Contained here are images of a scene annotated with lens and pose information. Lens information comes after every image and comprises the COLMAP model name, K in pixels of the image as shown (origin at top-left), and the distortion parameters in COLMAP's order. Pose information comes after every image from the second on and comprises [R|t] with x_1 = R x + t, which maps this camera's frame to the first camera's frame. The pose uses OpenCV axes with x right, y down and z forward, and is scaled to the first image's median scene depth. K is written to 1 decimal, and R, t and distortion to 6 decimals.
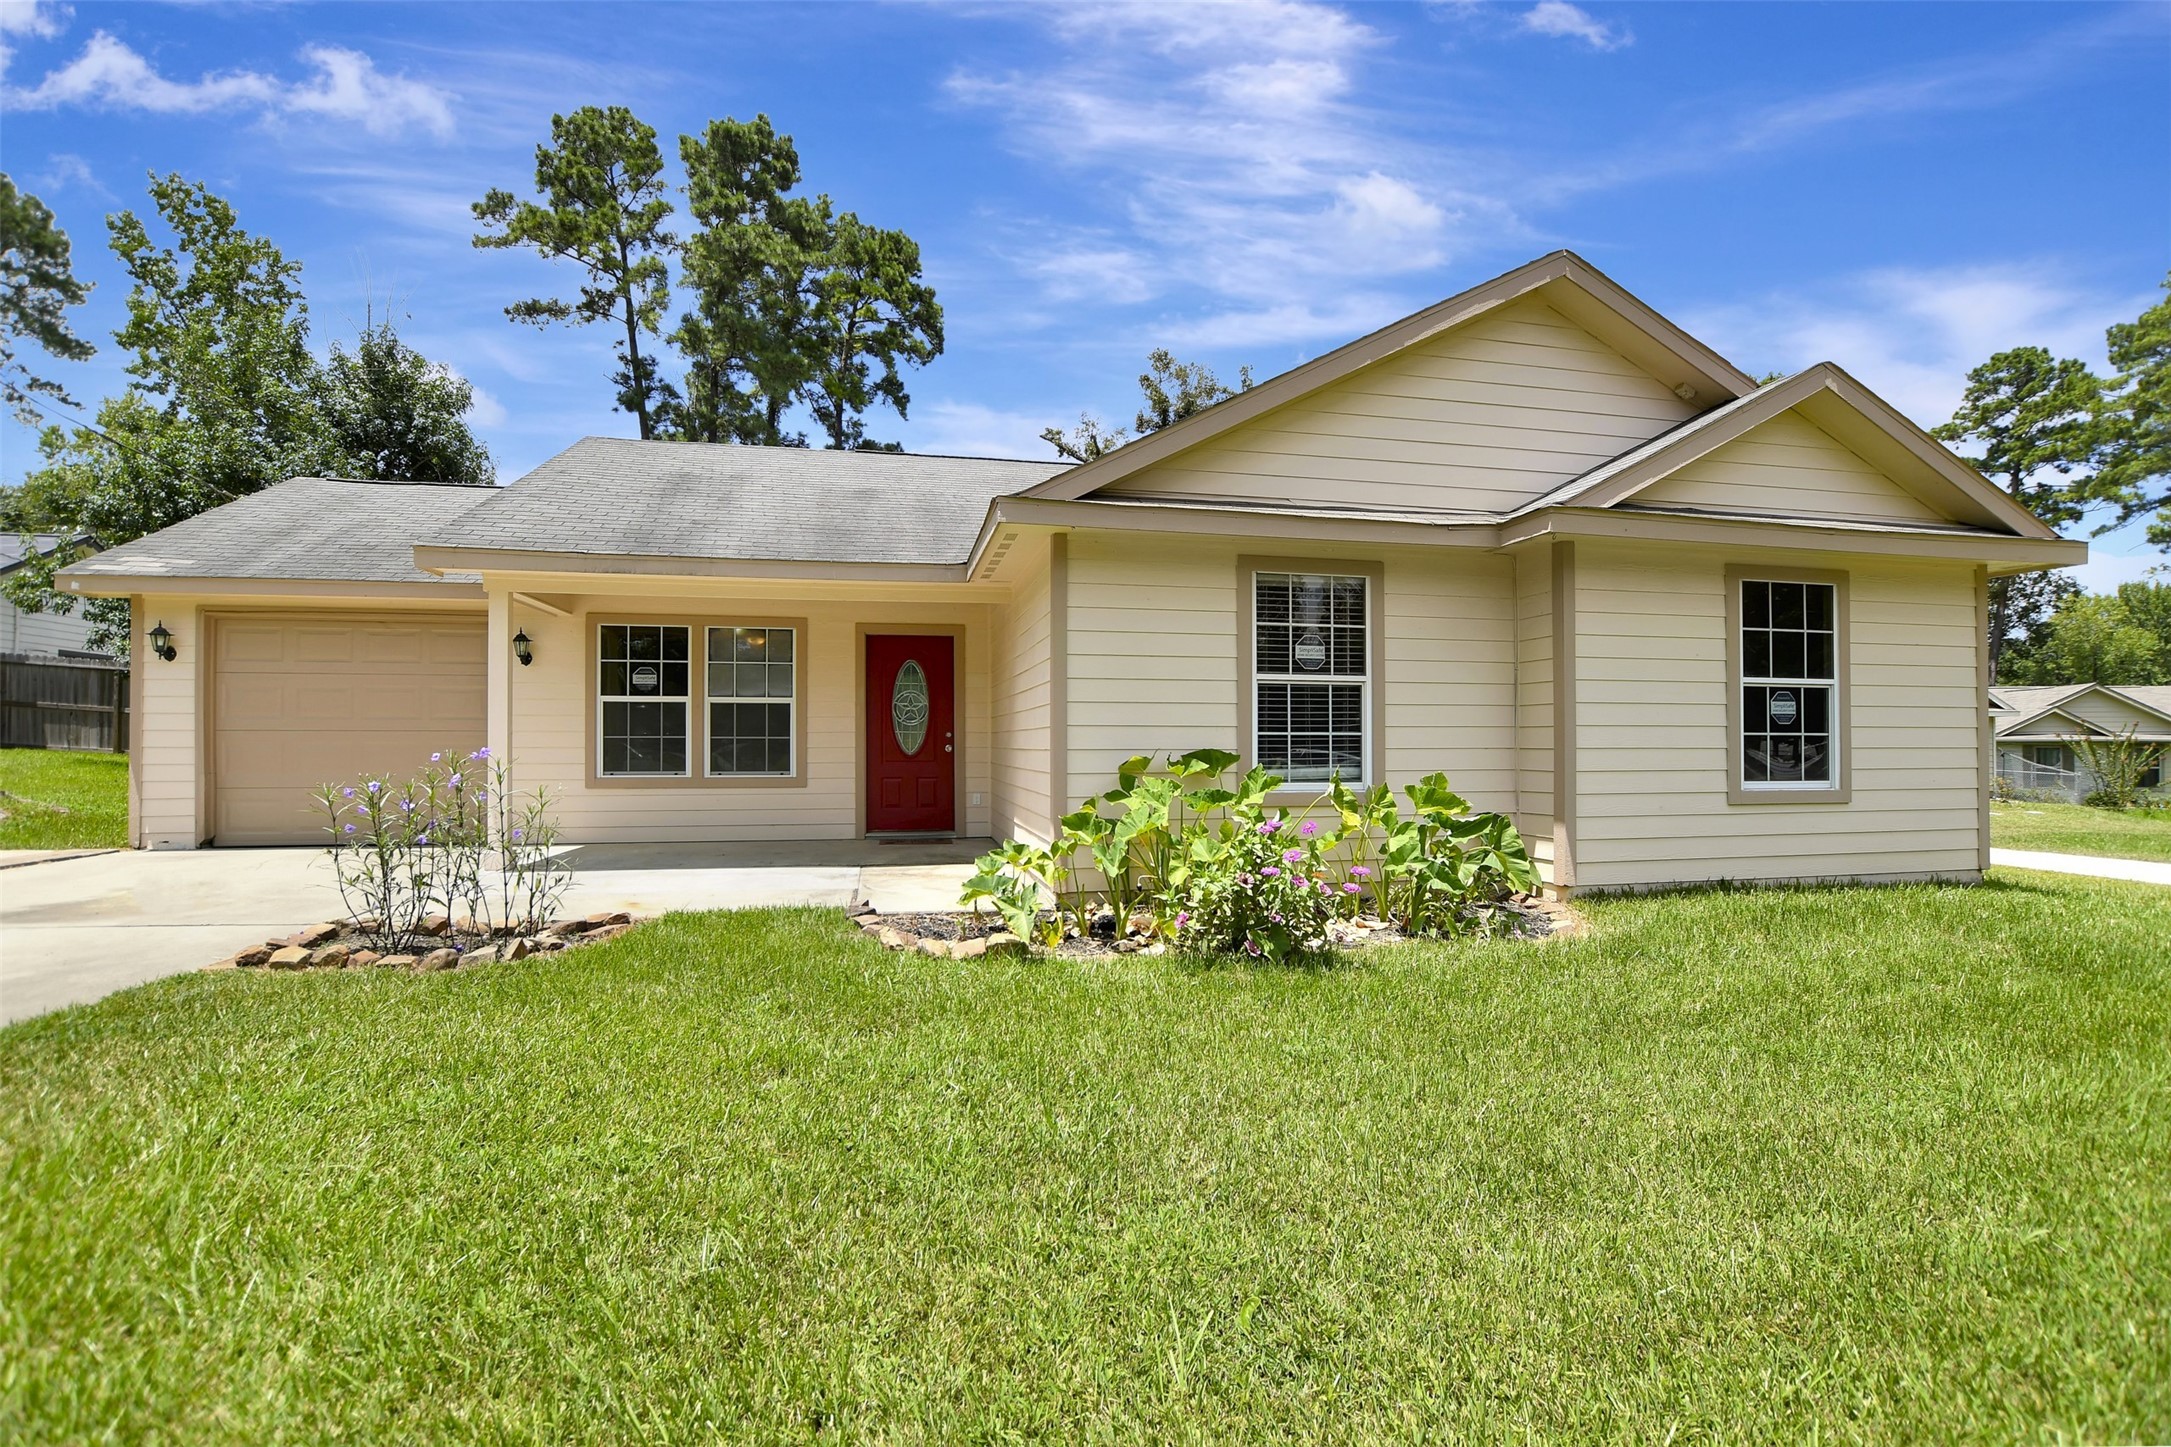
lens RADIAL K [[956.4, 0, 1086.0], [0, 956.4, 726.5], [0, 0, 1]] dist [-0.021390, -0.000171]
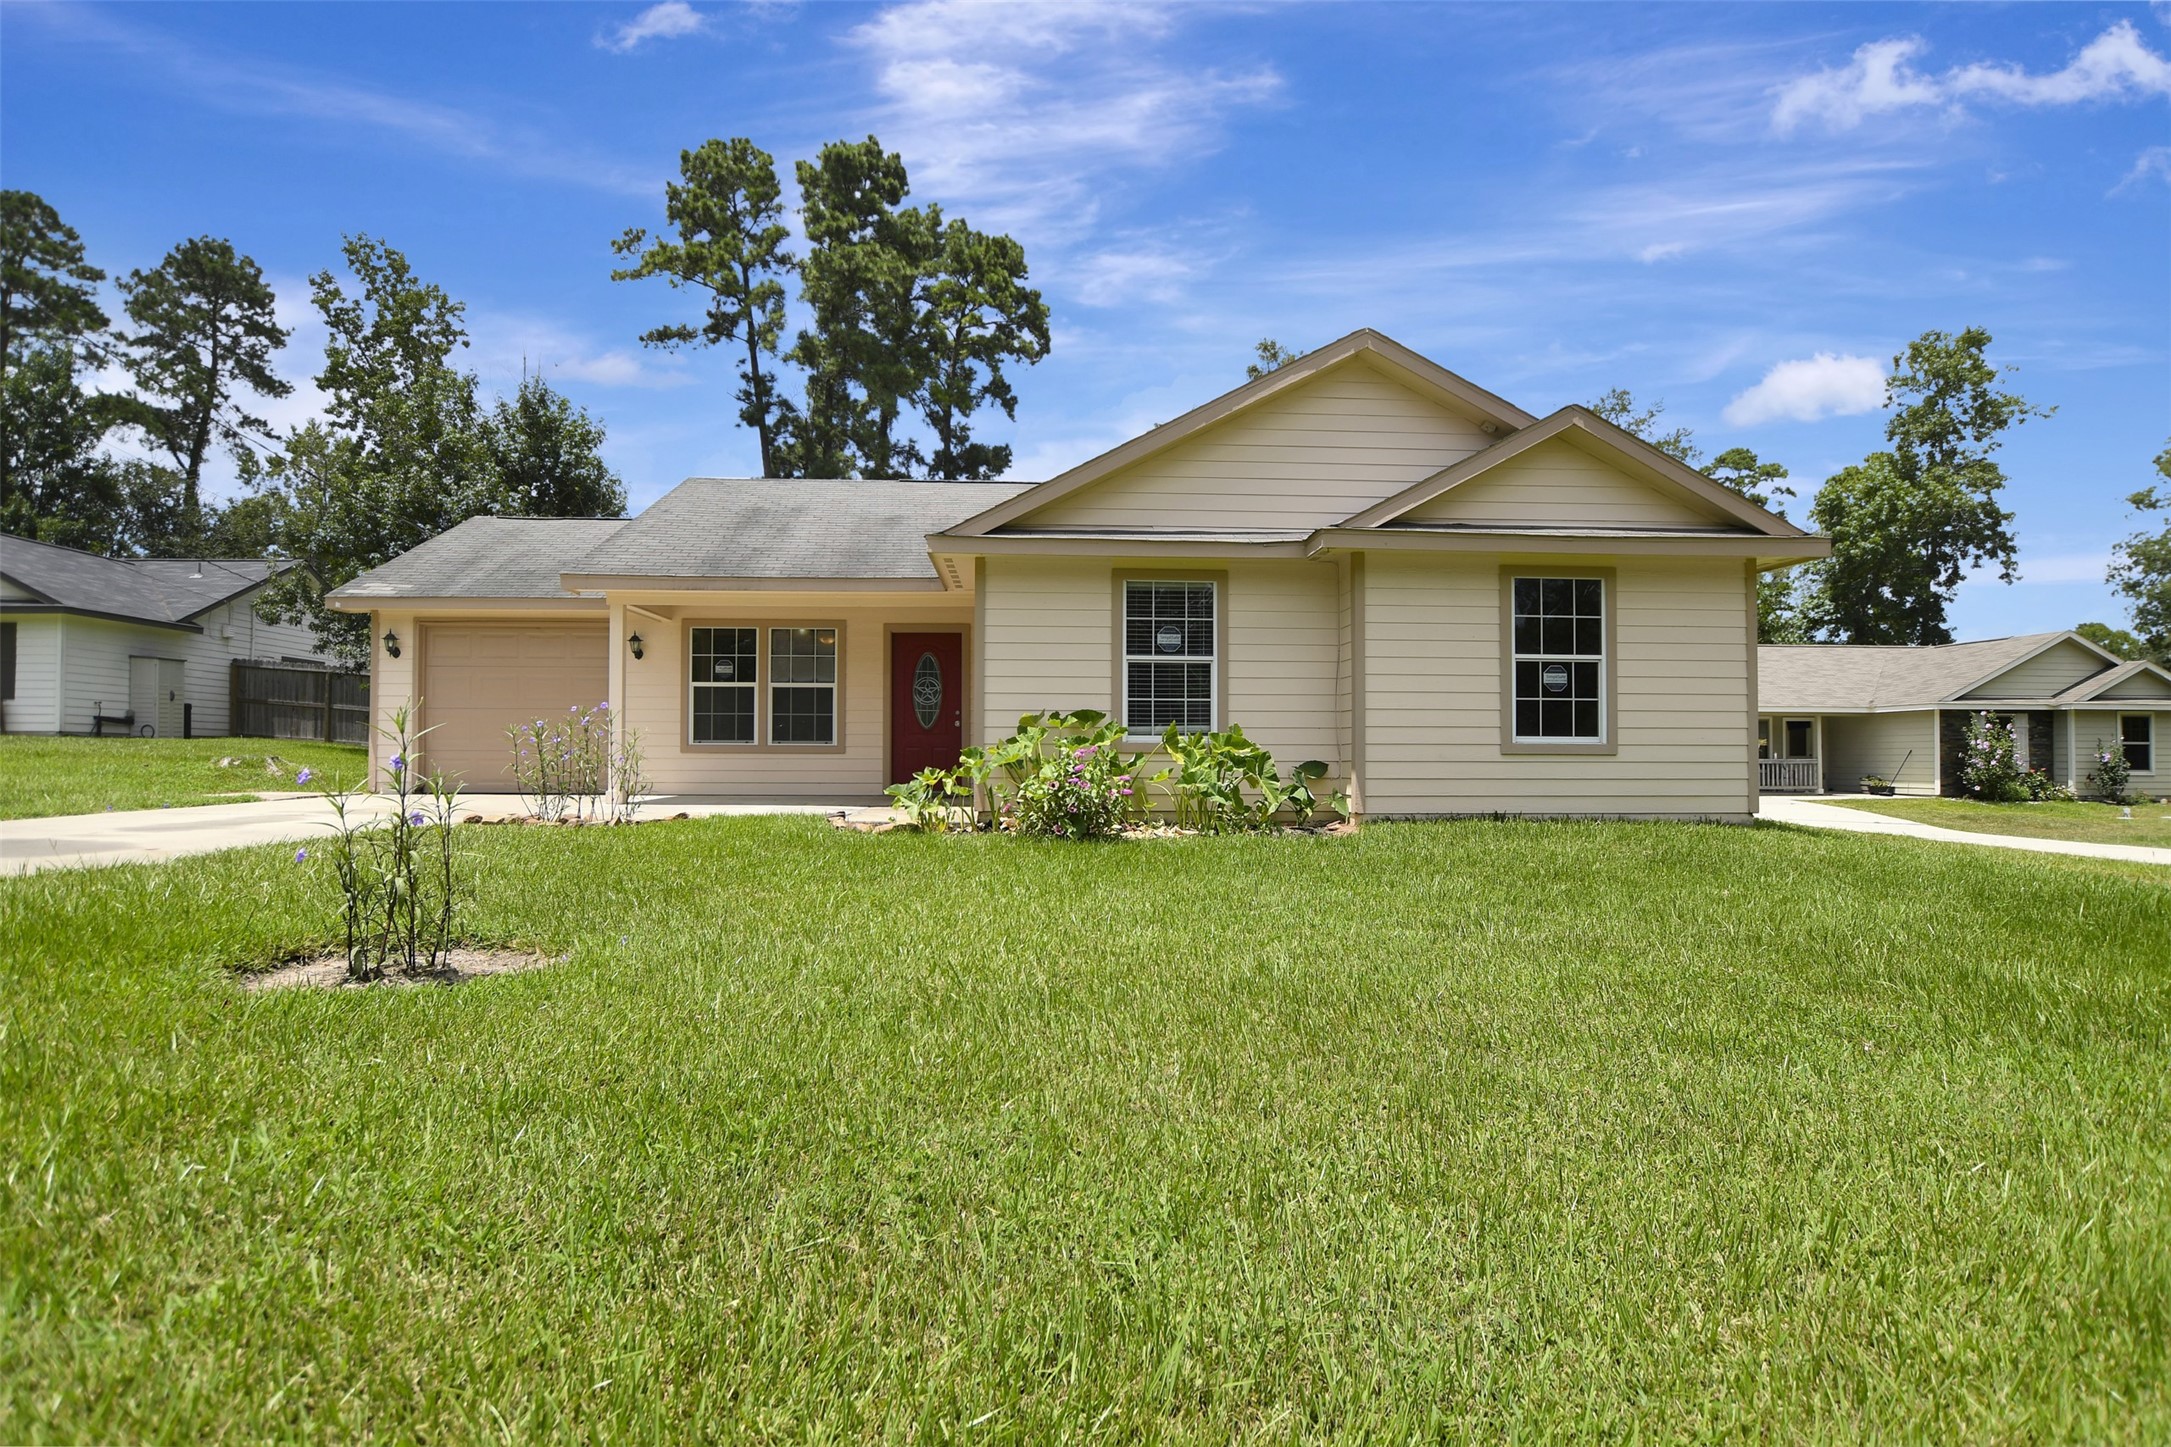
lens RADIAL K [[1055.8, 0, 1085.6], [0, 1055.8, 720.9], [0, 0, 1]] dist [-0.014477, 0.000242]
pose [[0.988268, -0.001645, -0.152722, 0.071818], [-0.000727, 0.999880, -0.015477, 0.012621], [0.152729, 0.015406, 0.988148, -0.101529]]
